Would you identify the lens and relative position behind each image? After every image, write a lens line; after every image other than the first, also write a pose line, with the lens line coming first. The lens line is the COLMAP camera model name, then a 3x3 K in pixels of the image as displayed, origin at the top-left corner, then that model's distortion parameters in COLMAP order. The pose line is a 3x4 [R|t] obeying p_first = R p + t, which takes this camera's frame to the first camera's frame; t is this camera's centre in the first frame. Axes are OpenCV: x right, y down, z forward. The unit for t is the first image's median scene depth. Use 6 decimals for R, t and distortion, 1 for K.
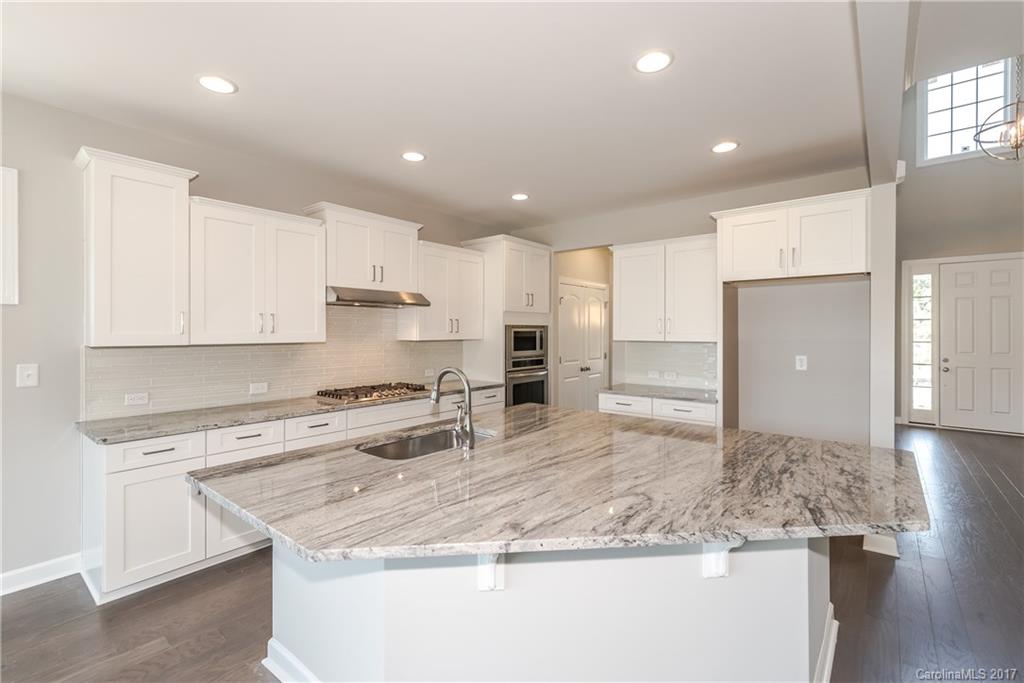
lens RADIAL K [[452.8, 0, 512.0], [0, 452.8, 341.5], [0, 0, 1]] dist [-0.001305, -0.000190]
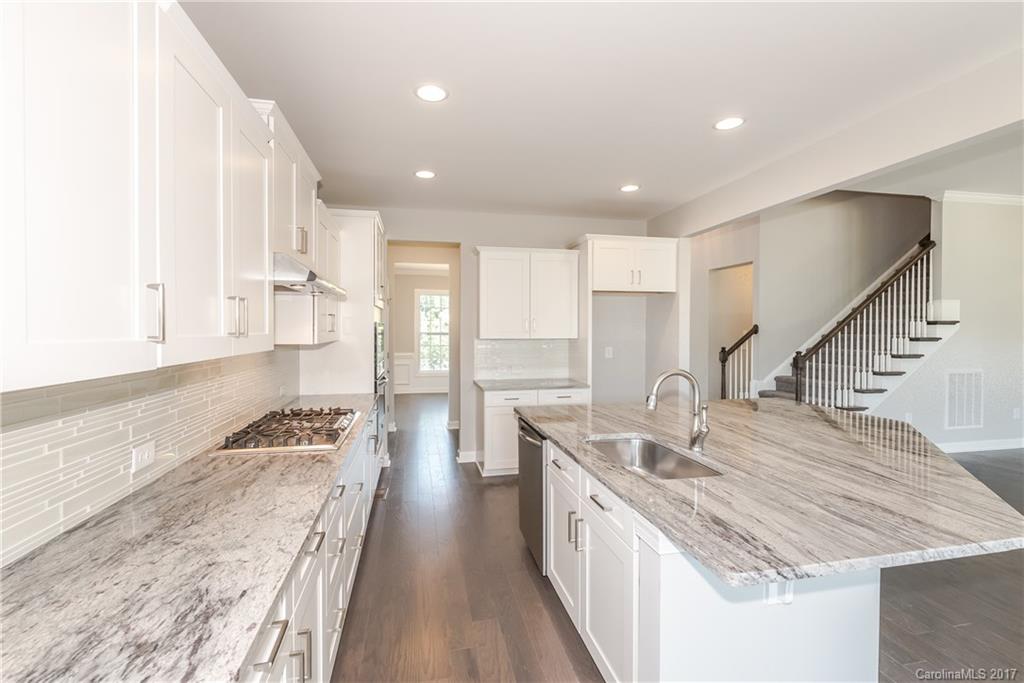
lens RADIAL K [[444.9, 0, 507.5], [0, 444.9, 335.0], [0, 0, 1]] dist [-0.001779, -0.000576]
pose [[0.628867, -0.010961, 0.777436, -1.393556], [0.015827, 0.999874, 0.001295, -0.029197], [-0.777352, 0.011491, 0.628961, 0.882985]]
